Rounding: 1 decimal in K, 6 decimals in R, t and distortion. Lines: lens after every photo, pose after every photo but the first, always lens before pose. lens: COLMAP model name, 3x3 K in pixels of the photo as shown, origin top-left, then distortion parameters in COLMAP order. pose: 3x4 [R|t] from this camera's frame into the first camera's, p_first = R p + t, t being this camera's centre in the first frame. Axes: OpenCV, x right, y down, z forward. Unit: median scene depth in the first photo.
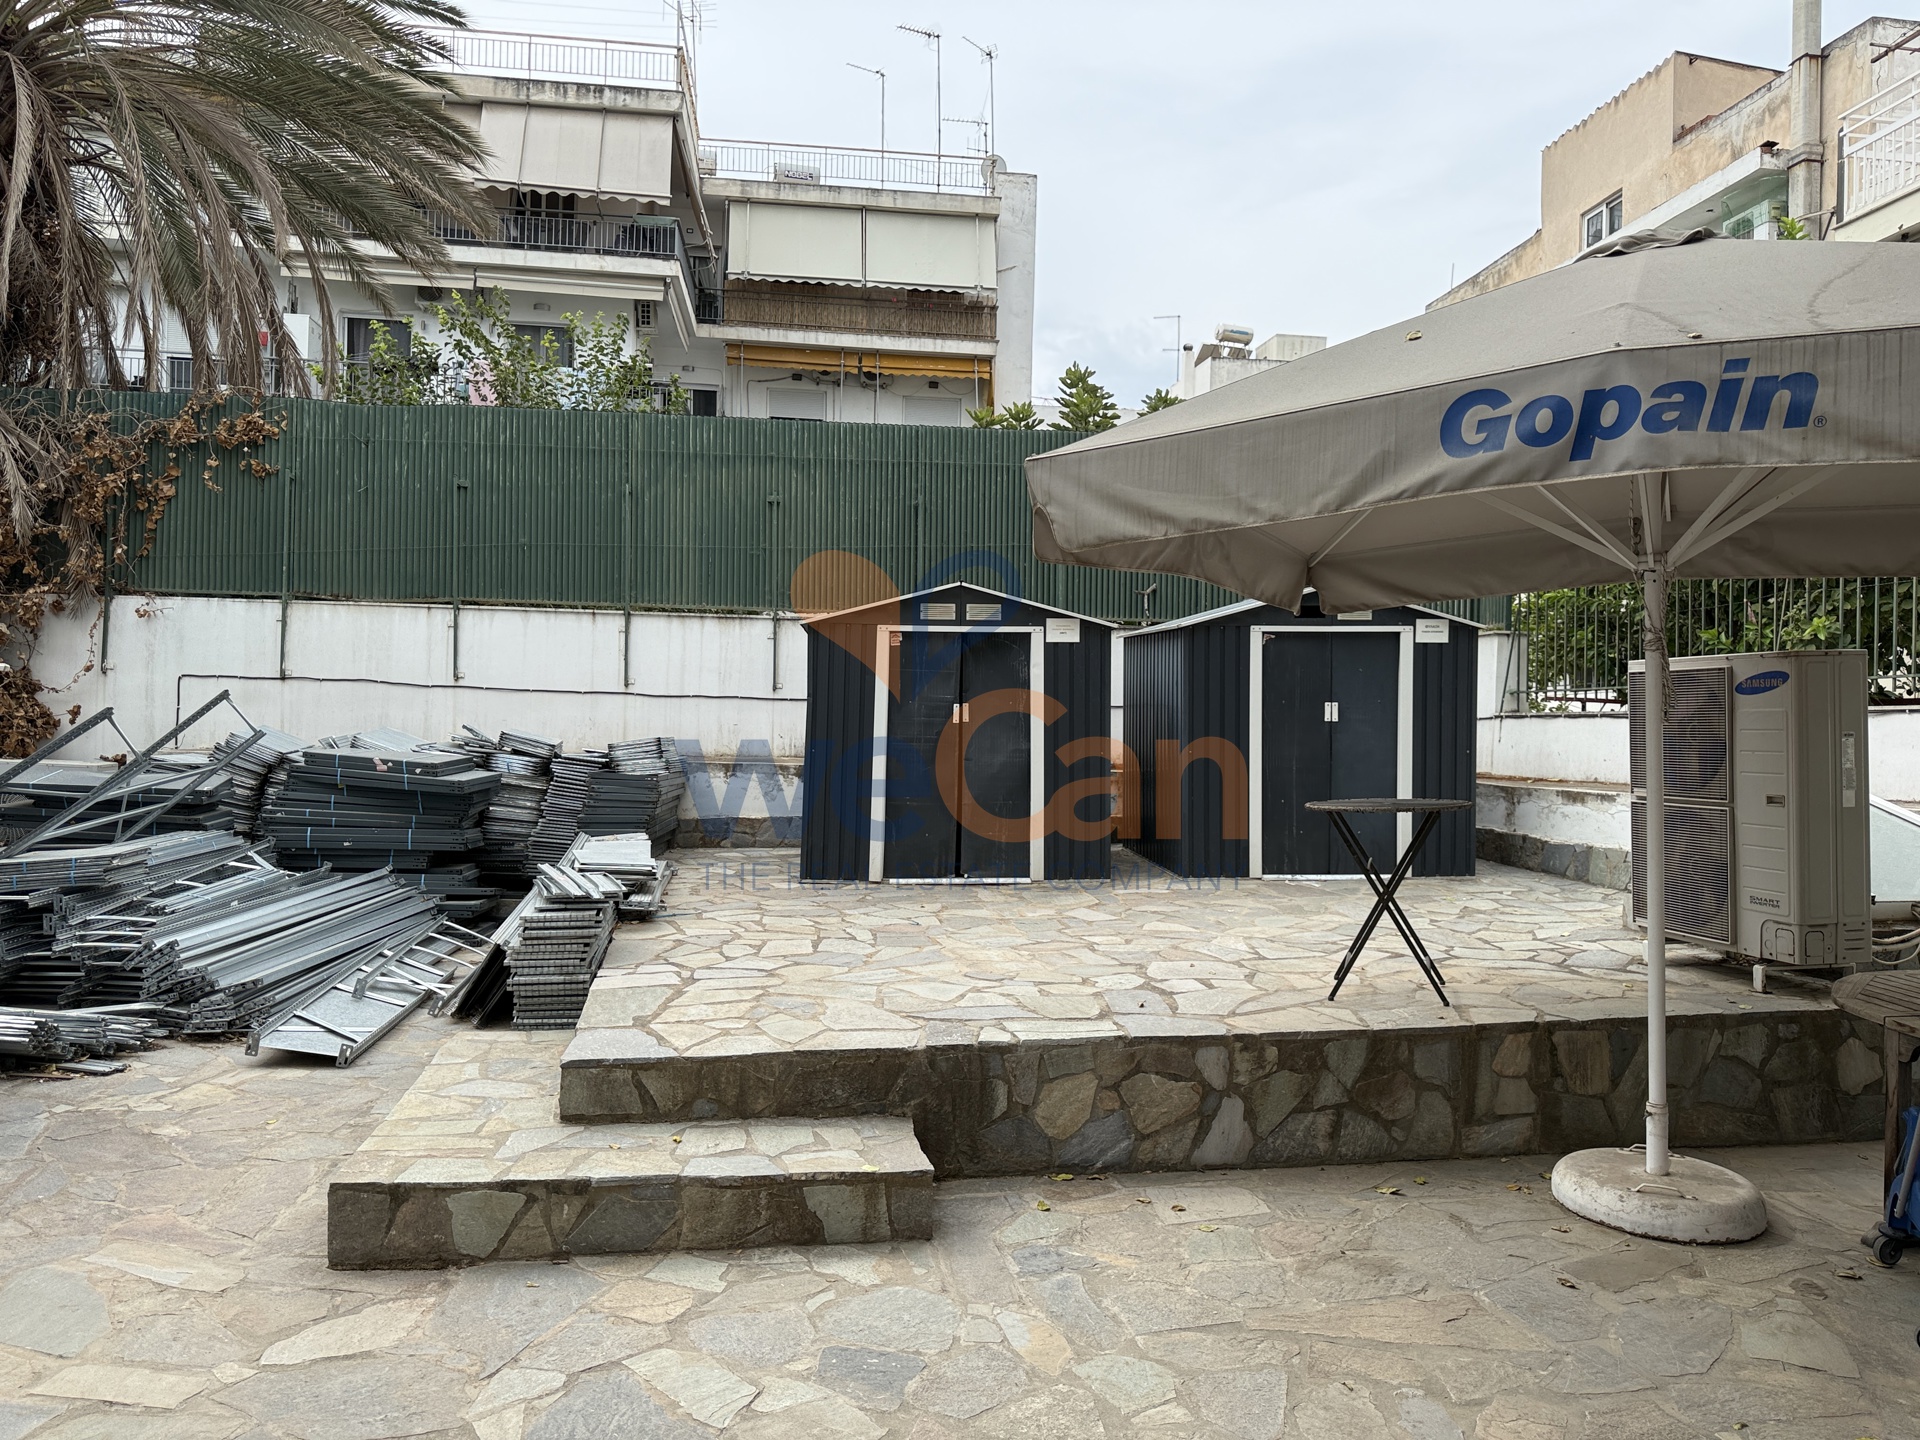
lens RADIAL K [[1340.8, 0, 961.9], [0, 1340.8, 710.7], [0, 0, 1]] dist [-0.003150, 0.004421]
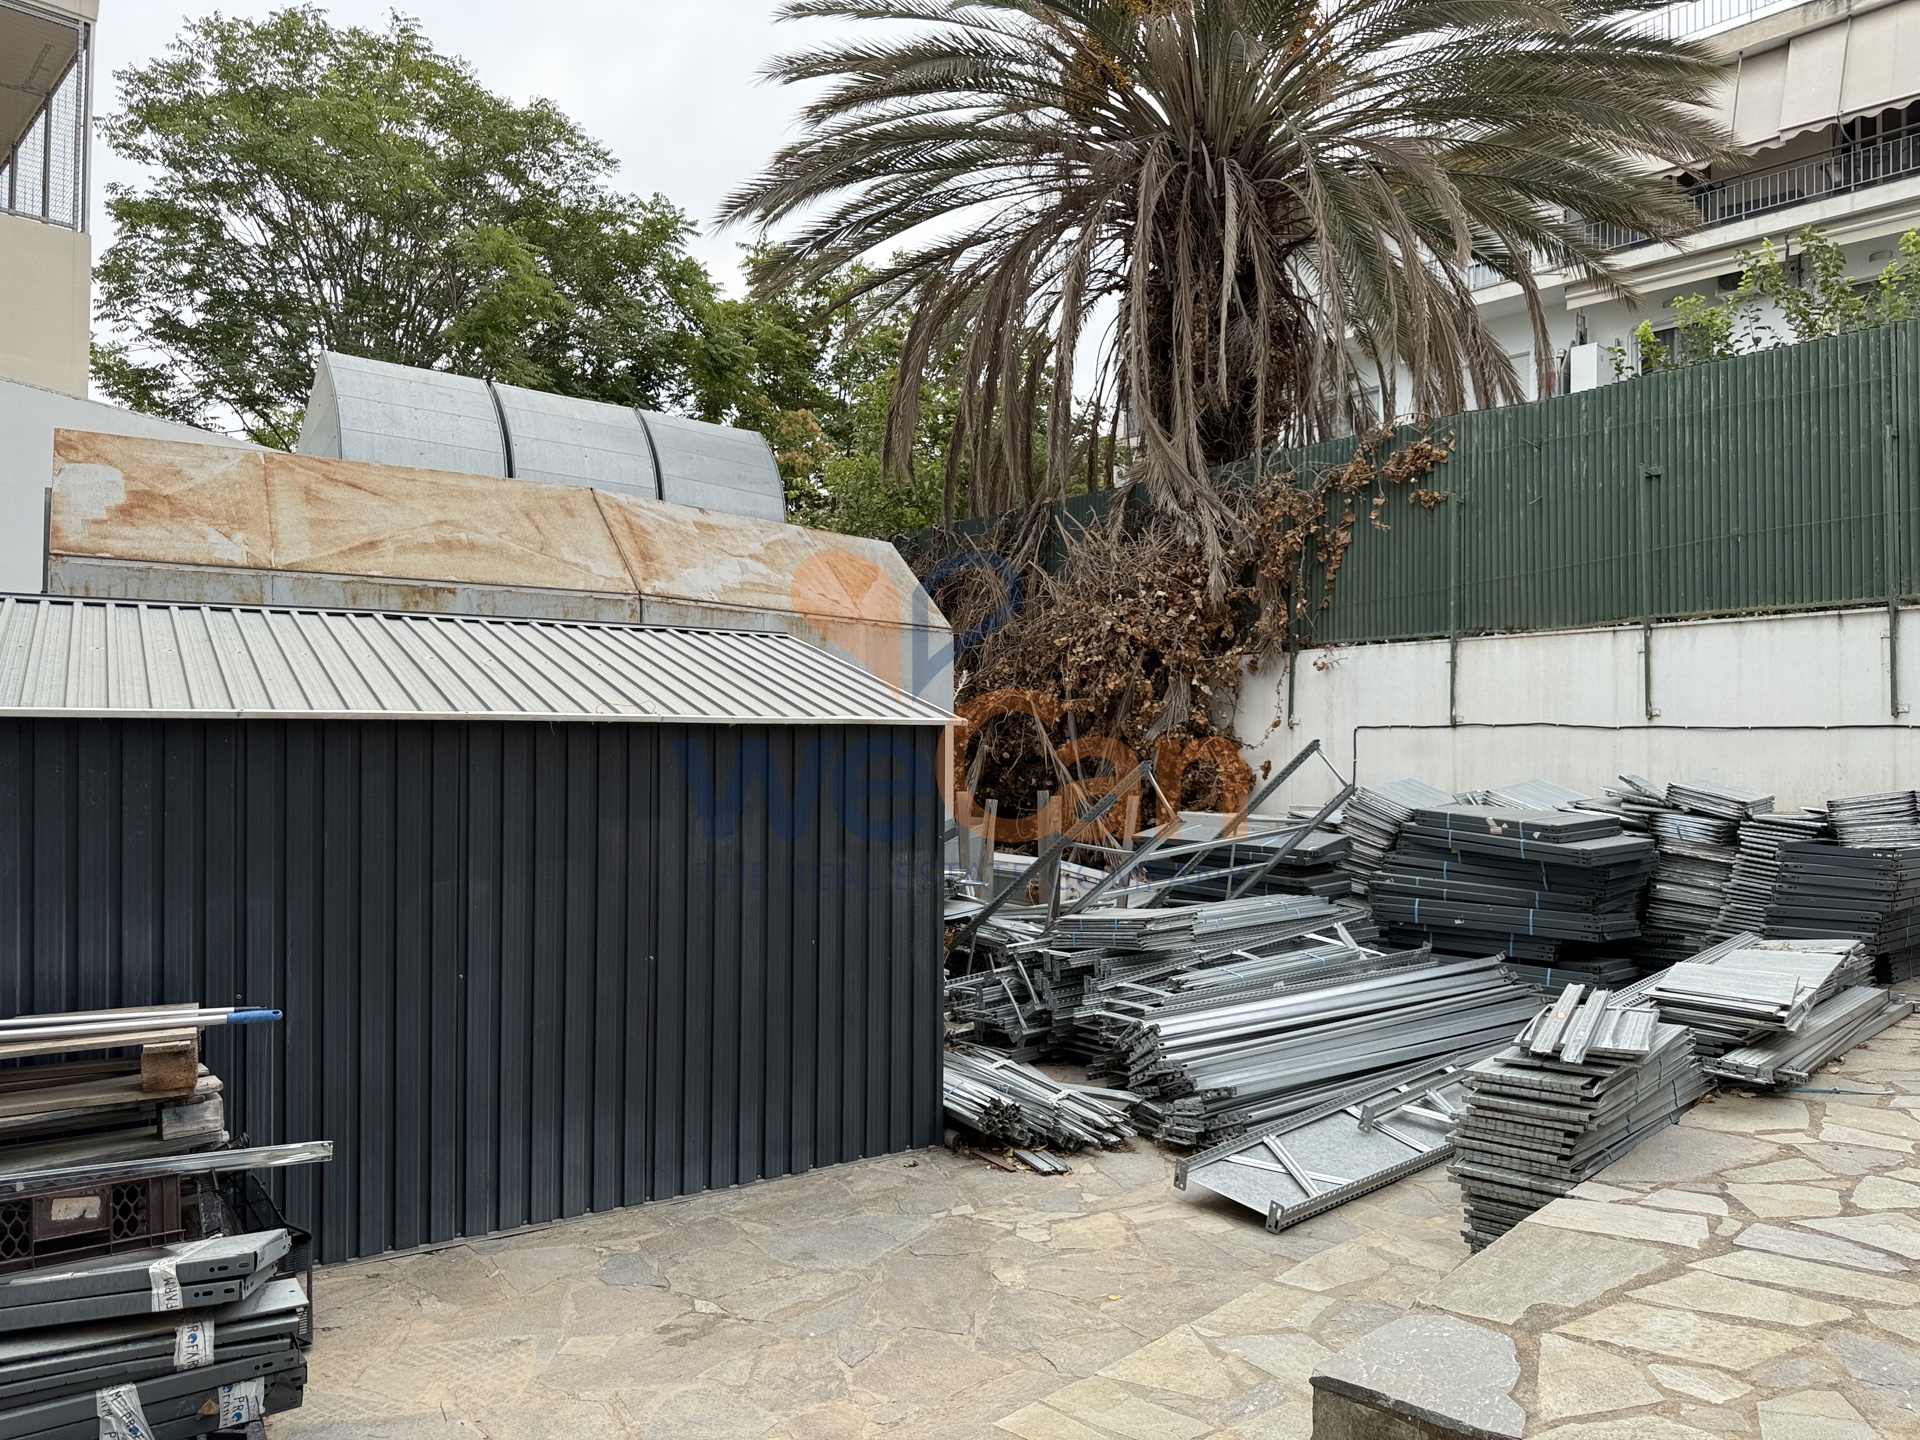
lens RADIAL K [[1341.6, 0, 965.7], [0, 1341.6, 730.4], [0, 0, 1]] dist [0.103710, -0.131728]
pose [[0.590559, -0.039838, -0.806010, 0.033582], [0.020492, 0.999199, -0.034372, 0.003463], [0.806734, 0.003782, 0.590903, 0.208447]]
